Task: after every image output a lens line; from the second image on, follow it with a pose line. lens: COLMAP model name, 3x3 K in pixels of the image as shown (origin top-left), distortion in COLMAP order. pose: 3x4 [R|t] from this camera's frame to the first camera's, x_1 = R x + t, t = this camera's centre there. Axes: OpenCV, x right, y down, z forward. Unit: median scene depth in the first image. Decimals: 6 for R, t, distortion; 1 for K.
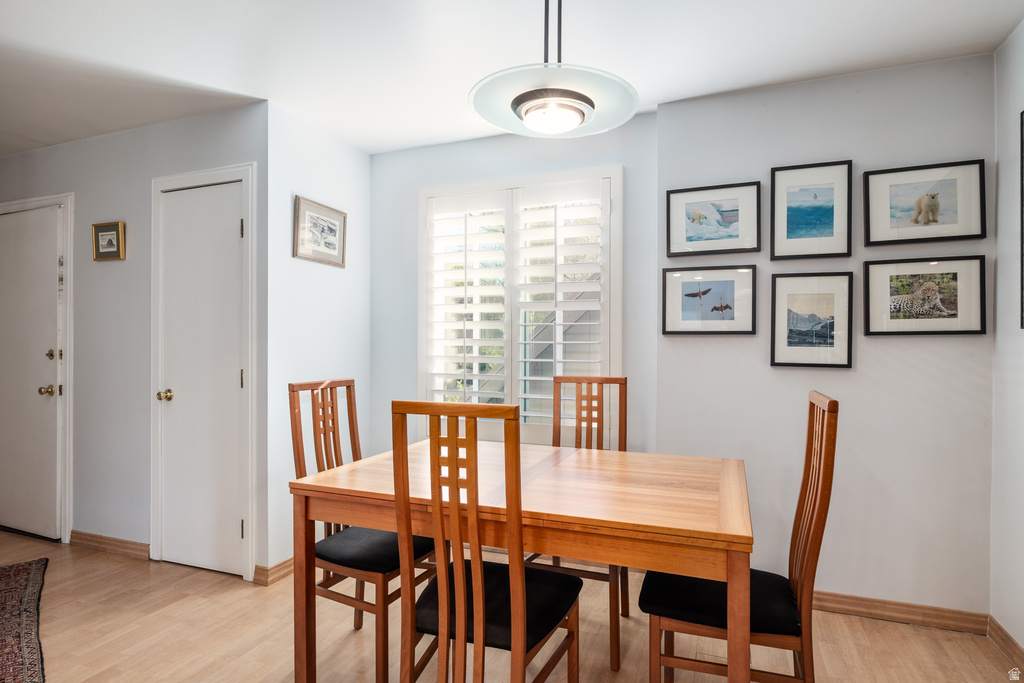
lens RADIAL K [[582.5, 0, 507.3], [0, 582.5, 342.3], [0, 0, 1]] dist [-0.003302, 0.002687]
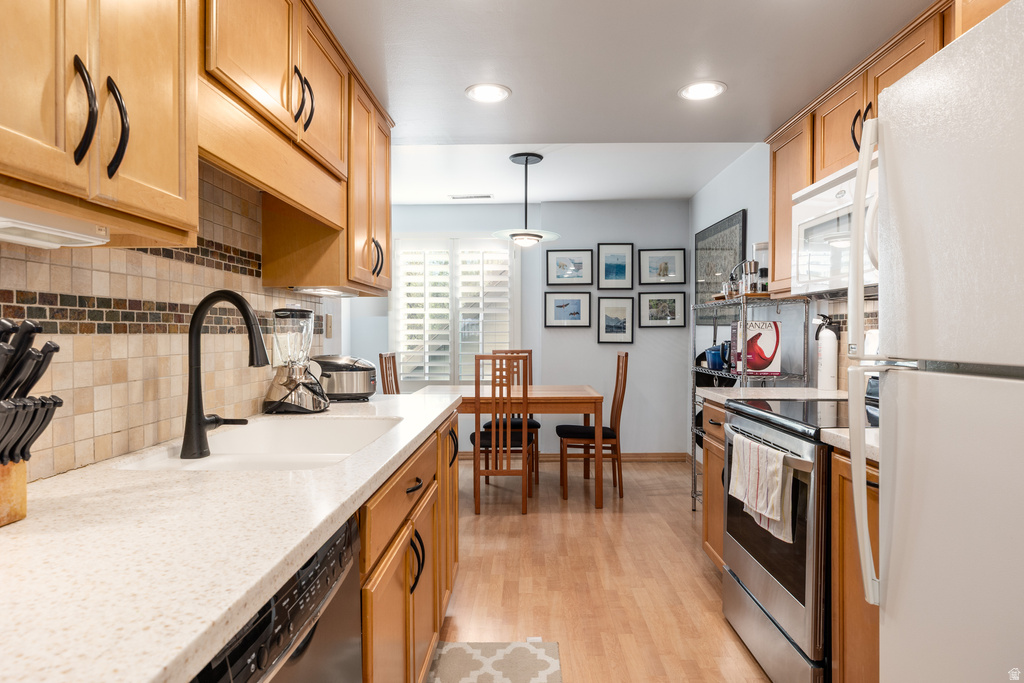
lens RADIAL K [[622.0, 0, 549.0], [0, 622.0, 342.8], [0, 0, 1]] dist [-0.002308, 0.000976]
pose [[0.924698, -0.011837, 0.380517, -0.517663], [0.004546, 0.999789, 0.020054, -0.004271], [-0.380674, -0.016814, 0.924556, -0.913815]]
